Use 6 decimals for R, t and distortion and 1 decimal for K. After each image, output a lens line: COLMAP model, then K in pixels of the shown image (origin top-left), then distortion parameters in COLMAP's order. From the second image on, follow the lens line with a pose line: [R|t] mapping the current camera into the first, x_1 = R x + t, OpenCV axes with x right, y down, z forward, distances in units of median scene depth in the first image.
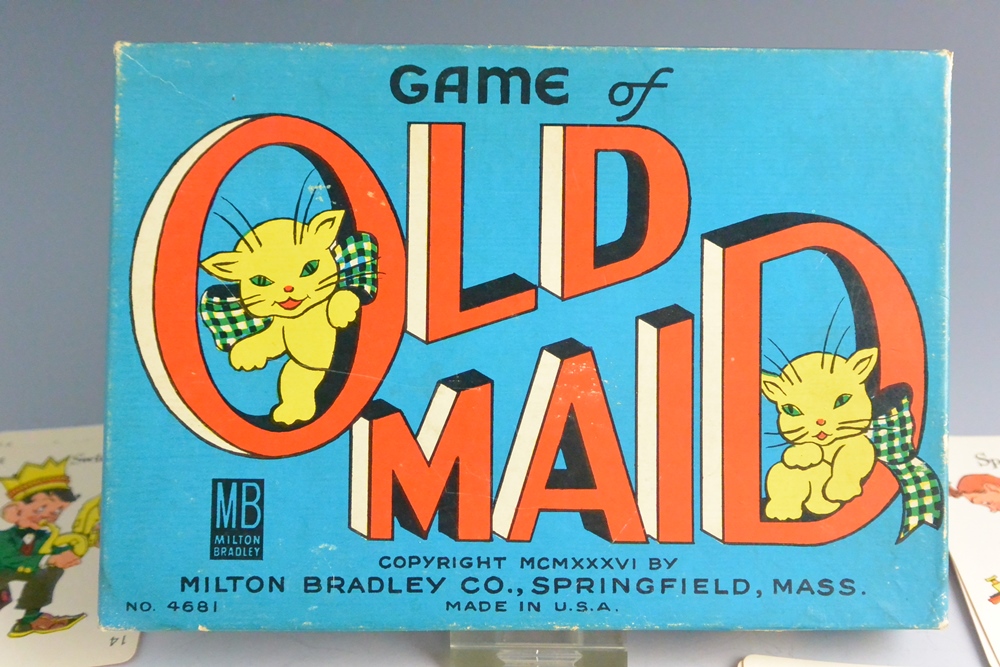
lens RADIAL K [[1190.8, 0, 500.0], [0, 1190.8, 333.5], [0, 0, 1]] dist [-0.004243, 0.039927]
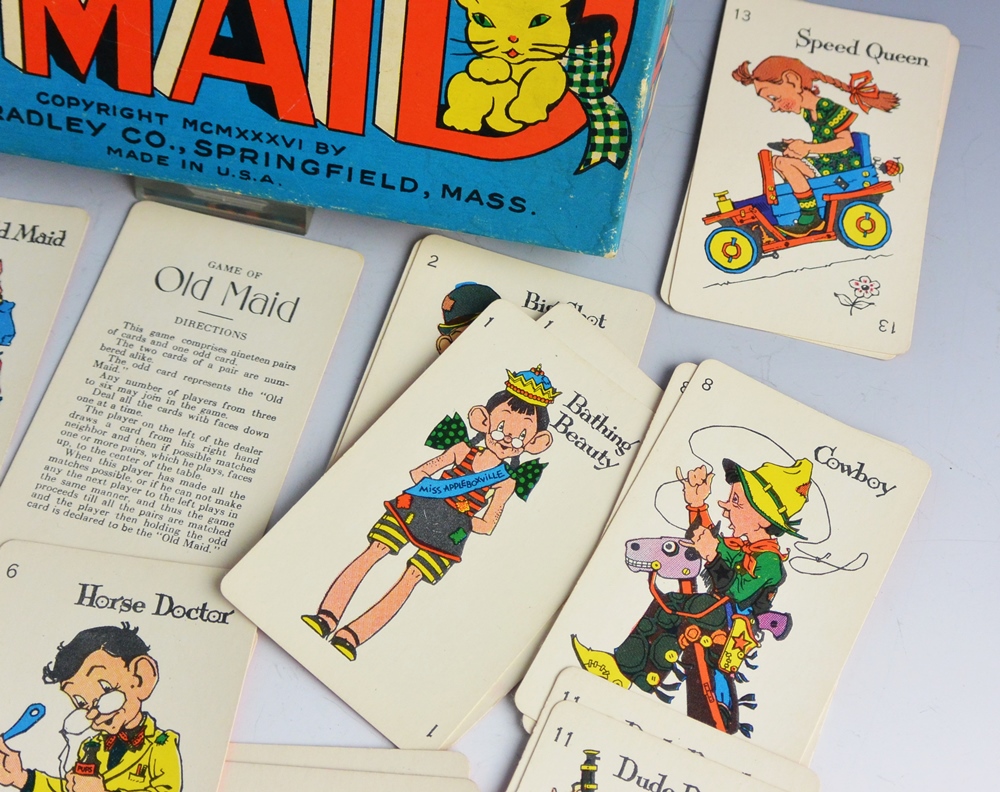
lens RADIAL K [[1419.5, 0, 589.8], [0, 1419.5, 396.7], [0, 0, 1]] dist [-0.010953, 0.034297]
pose [[0.982464, 0.186332, -0.006703, 0.385287], [-0.144146, 0.781854, 0.606569, -0.373504], [0.118264, -0.594966, 0.795002, -0.004255]]
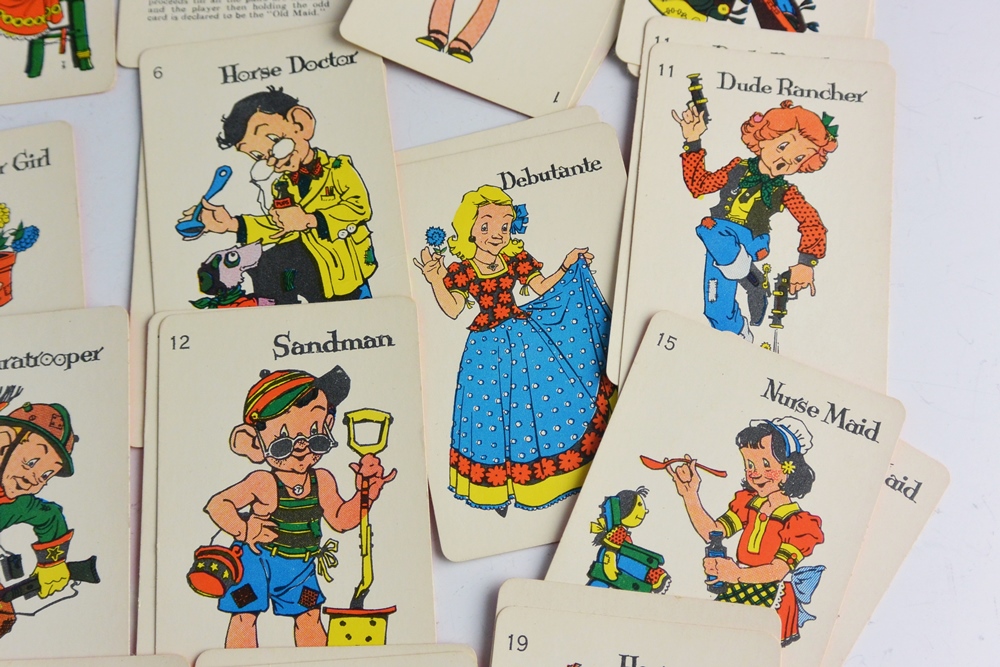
lens RADIAL K [[1190.8, 0, 500.0], [0, 1190.8, 333.5], [0, 0, 1]] dist [-0.004243, 0.039927]
pose [[0.994825, -0.094105, 0.038315, 0.203983], [0.035979, 0.678925, 0.733326, -0.142673], [-0.095022, -0.728152, 0.678797, -0.168243]]
